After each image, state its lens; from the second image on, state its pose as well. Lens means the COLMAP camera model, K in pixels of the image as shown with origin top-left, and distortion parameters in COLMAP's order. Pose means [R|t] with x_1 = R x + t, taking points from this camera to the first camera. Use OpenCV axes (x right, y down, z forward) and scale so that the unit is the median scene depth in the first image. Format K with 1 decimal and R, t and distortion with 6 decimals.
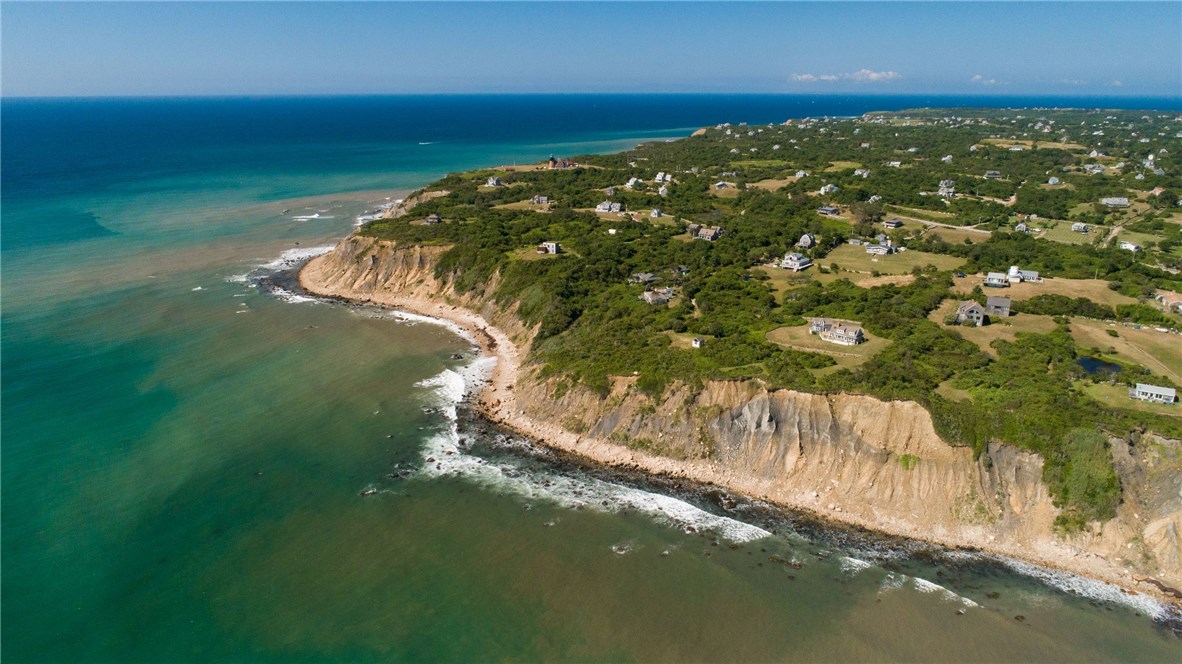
lens RADIAL K [[789.4, 0, 595.1], [0, 789.4, 335.4], [0, 0, 1]] dist [-0.015555, 0.005857]
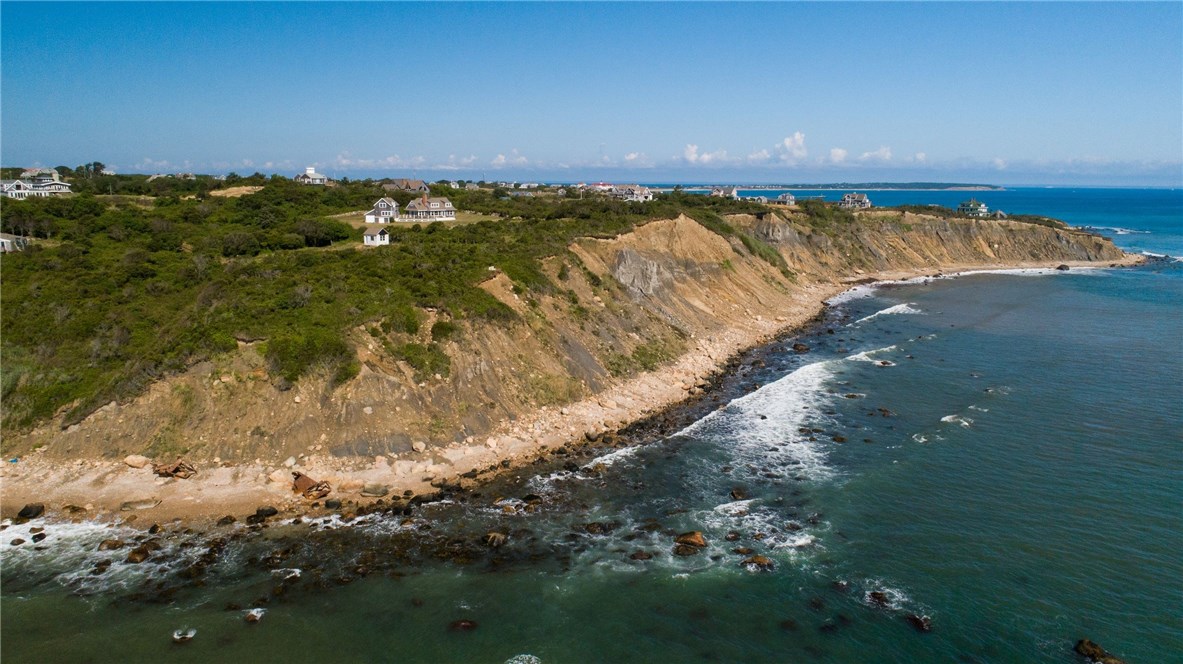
lens RADIAL K [[790.1, 0, 595.6], [0, 790.1, 335.4], [0, 0, 1]] dist [-0.015555, 0.005857]
pose [[-0.016502, -0.193679, 0.980926, -0.332793], [0.293481, 0.936909, 0.189925, 0.010040], [-0.955823, 0.291017, 0.041380, 0.731757]]
